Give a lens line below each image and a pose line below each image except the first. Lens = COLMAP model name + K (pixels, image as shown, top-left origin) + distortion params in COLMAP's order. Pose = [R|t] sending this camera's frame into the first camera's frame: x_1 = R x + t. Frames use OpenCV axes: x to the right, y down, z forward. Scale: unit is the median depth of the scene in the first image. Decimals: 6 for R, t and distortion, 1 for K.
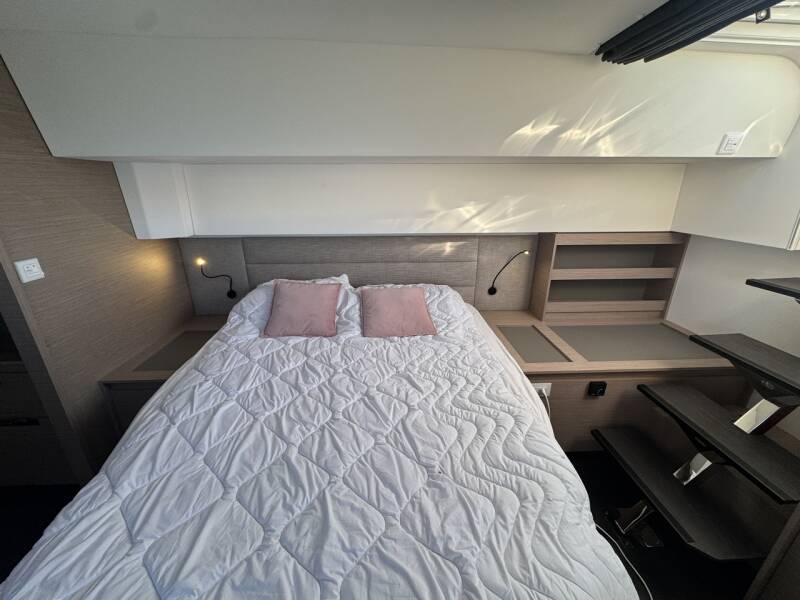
lens RADIAL K [[320.3, 0, 398.7], [0, 320.3, 299.8], [0, 0, 1]] dist [-0.002961, -0.000071]
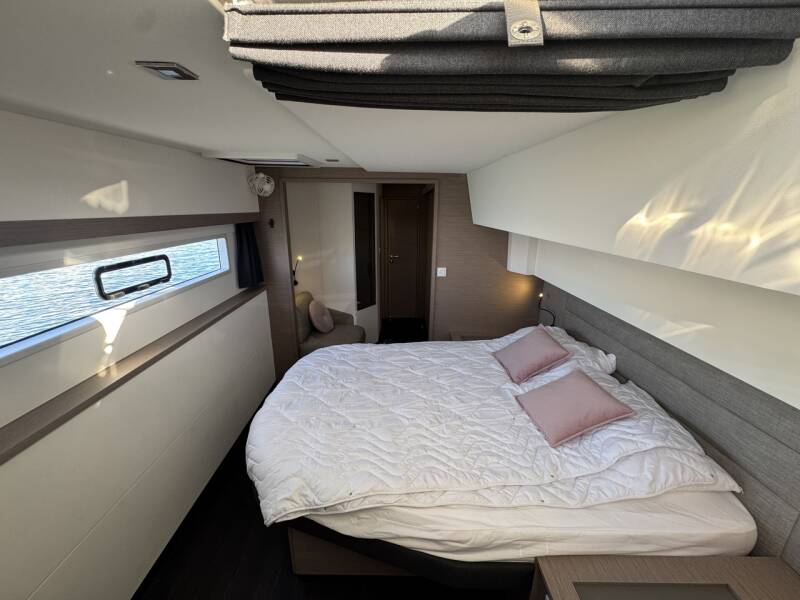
lens RADIAL K [[320.3, 0, 398.7], [0, 320.3, 299.8], [0, 0, 1]] dist [-0.002961, -0.000071]
pose [[-0.063307, 0.277581, -0.958614, 1.018164], [-0.337498, 0.897994, 0.282316, -0.408731], [0.939195, 0.341403, 0.036834, 0.604081]]
